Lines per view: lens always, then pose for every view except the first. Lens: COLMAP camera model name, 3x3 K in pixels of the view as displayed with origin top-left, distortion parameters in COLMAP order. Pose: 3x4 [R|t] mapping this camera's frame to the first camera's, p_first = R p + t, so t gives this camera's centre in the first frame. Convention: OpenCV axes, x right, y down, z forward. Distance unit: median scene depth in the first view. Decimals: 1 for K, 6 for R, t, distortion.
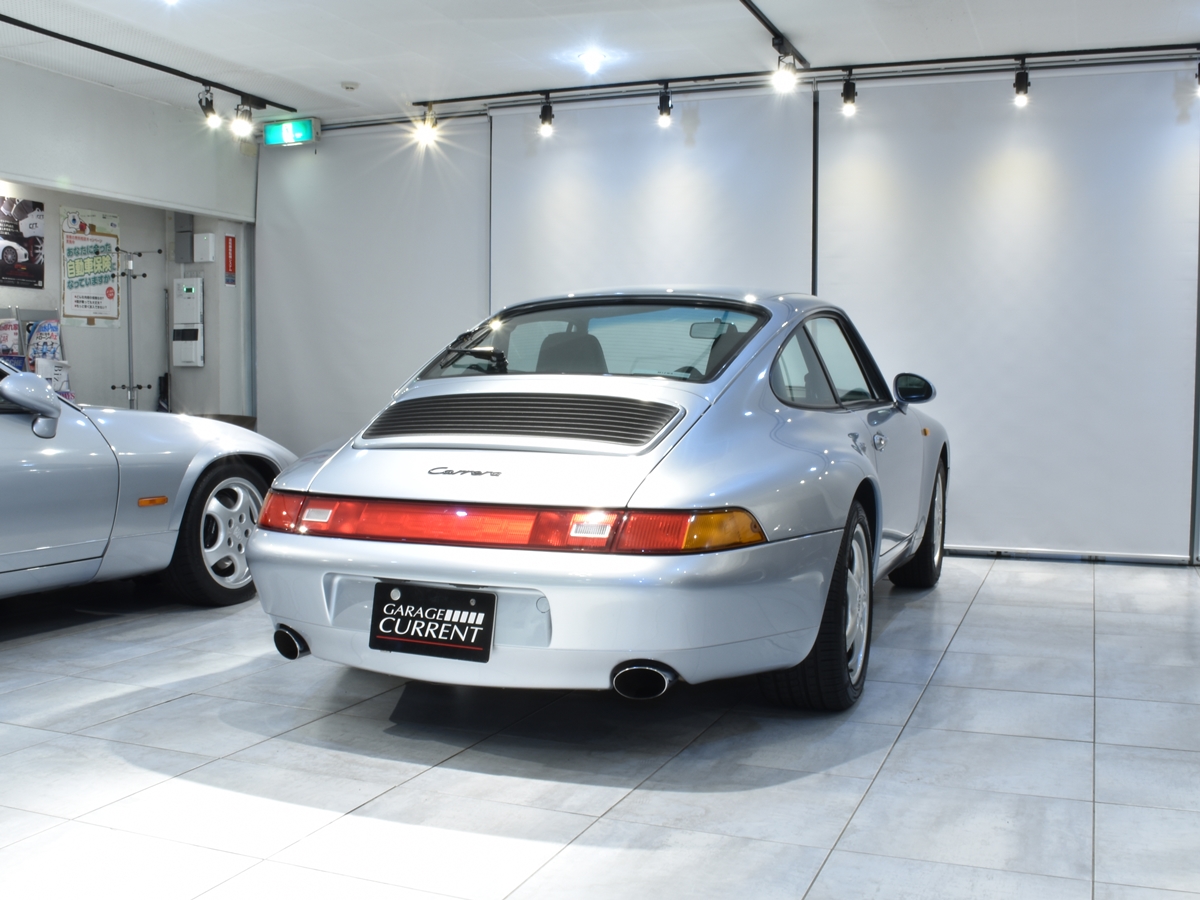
lens RADIAL K [[1271.7, 0, 600.4], [0, 1271.7, 446.2], [0, 0, 1]] dist [-0.123485, 0.000000]
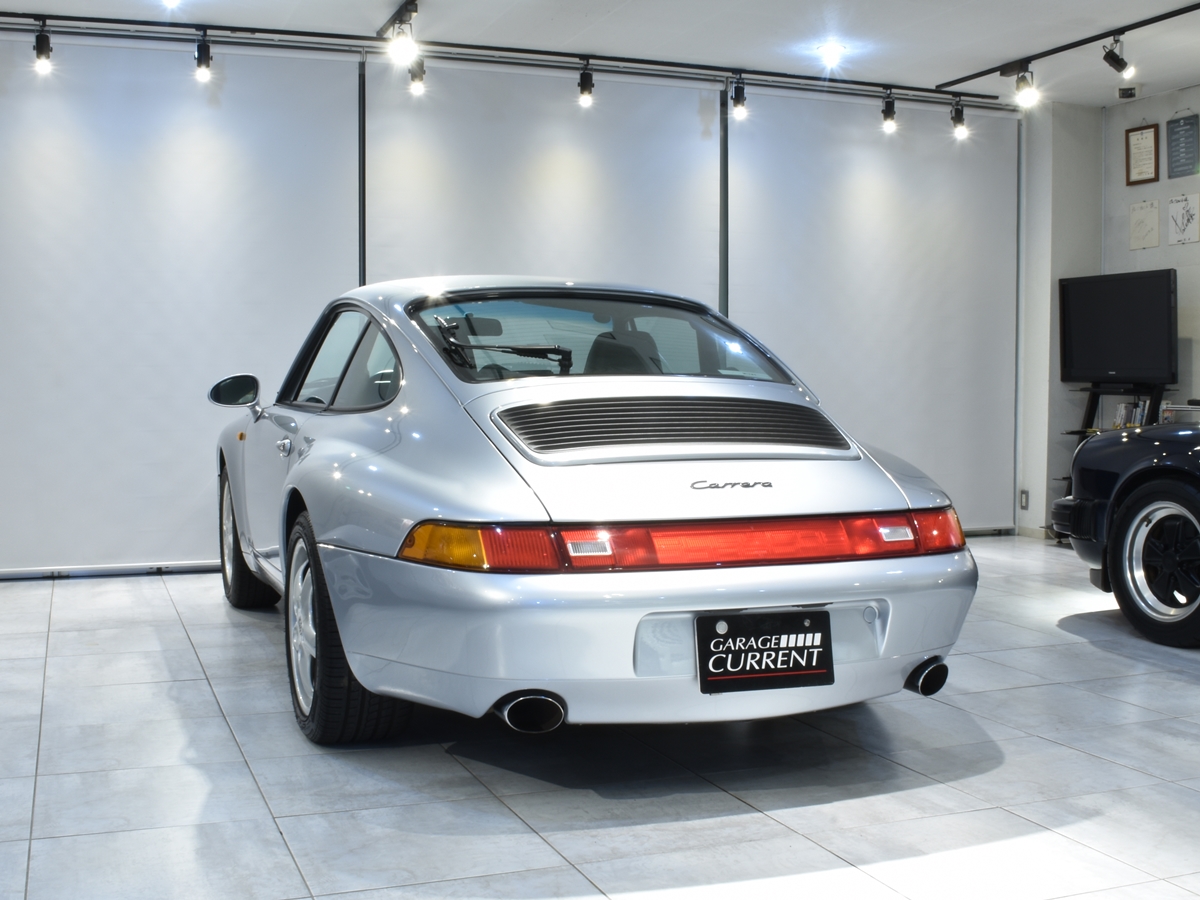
lens RADIAL K [[1395.7, 0, 599.8], [0, 1395.7, 456.8], [0, 0, 1]] dist [-0.119676, 0.000000]
pose [[0.737105, -0.041782, 0.674485, -0.875696], [0.039013, 0.999053, 0.019254, -0.022933], [-0.674651, 0.012121, 0.738037, 0.346193]]
